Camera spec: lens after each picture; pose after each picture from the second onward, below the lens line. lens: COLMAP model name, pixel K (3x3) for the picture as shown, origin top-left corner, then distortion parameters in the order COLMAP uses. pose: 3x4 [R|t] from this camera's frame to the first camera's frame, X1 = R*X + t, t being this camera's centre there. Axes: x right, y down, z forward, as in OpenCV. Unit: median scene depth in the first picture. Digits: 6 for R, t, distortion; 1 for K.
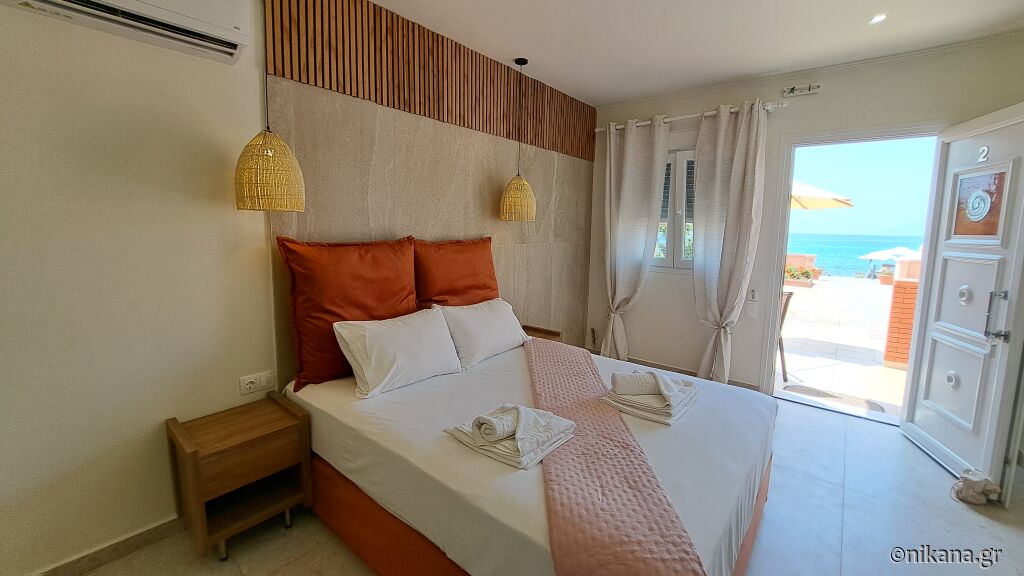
lens RADIAL K [[409.1, 0, 509.3], [0, 409.1, 273.0], [0, 0, 1]] dist [-0.019224, 0.000061]
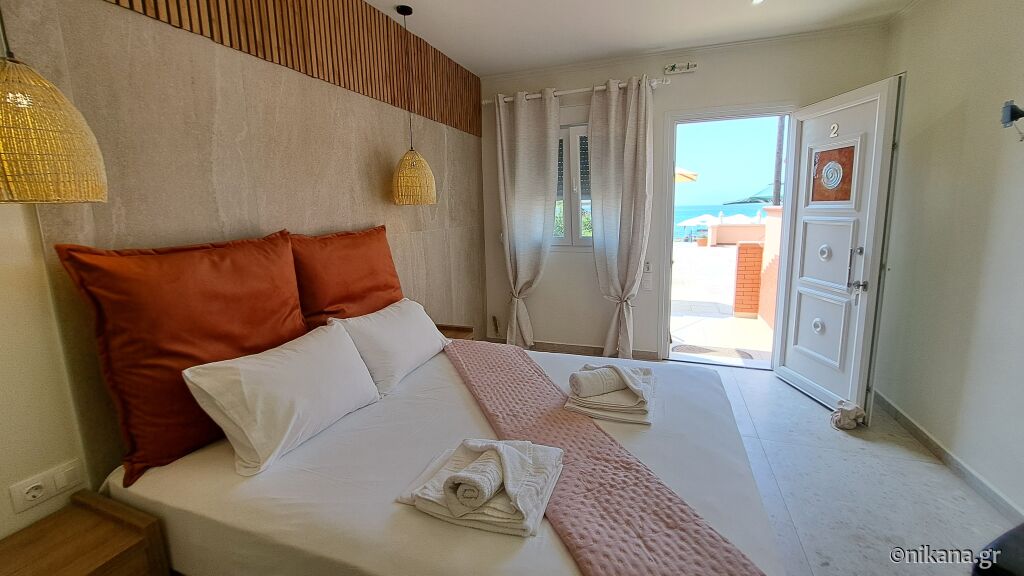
lens RADIAL K [[409.1, 0, 509.3], [0, 409.1, 273.0], [0, 0, 1]] dist [-0.019224, 0.000061]
pose [[0.941356, -0.092078, 0.324608, -0.104057], [0.078514, 0.995413, 0.054671, -0.021708], [-0.328153, -0.025978, 0.944267, 0.169724]]
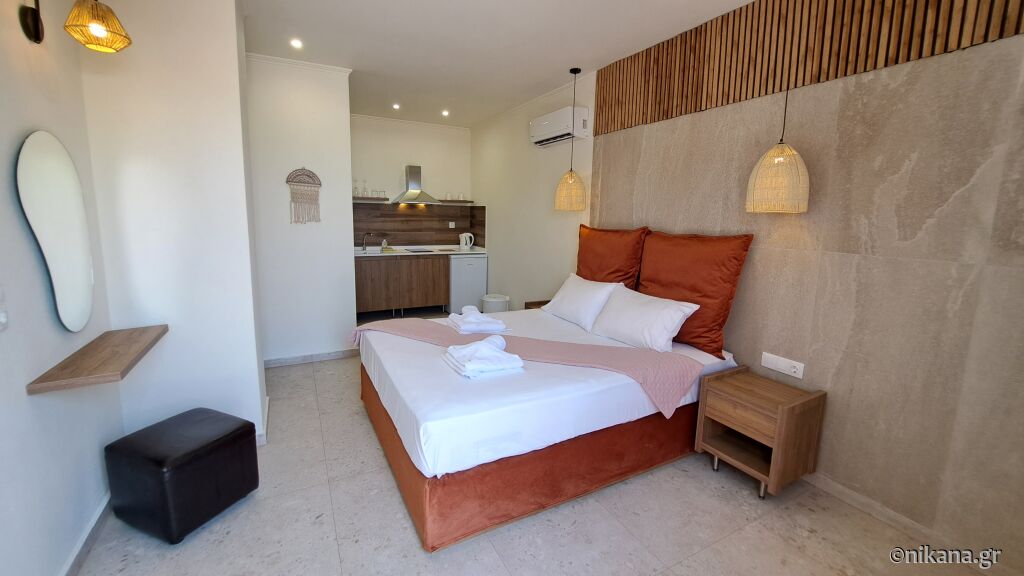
lens RADIAL K [[409.1, 0, 509.3], [0, 409.1, 273.0], [0, 0, 1]] dist [-0.019224, 0.000061]
pose [[-0.378332, 0.102920, -0.919931, 1.015559], [-0.133961, 0.977250, 0.164426, -0.101937], [0.915925, 0.185443, -0.355937, 1.082974]]
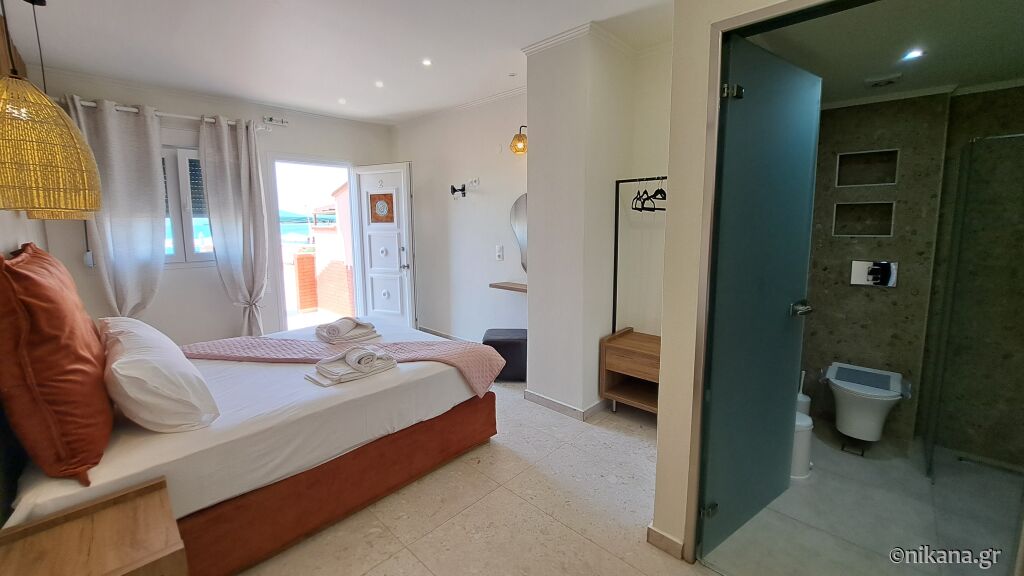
lens RADIAL K [[409.1, 0, 509.3], [0, 409.1, 273.0], [0, 0, 1]] dist [-0.019224, 0.000061]
pose [[0.065582, -0.141269, 0.987797, -0.822636], [0.118778, 0.983995, 0.132839, -0.037508], [-0.990753, 0.108617, 0.081312, 0.184815]]
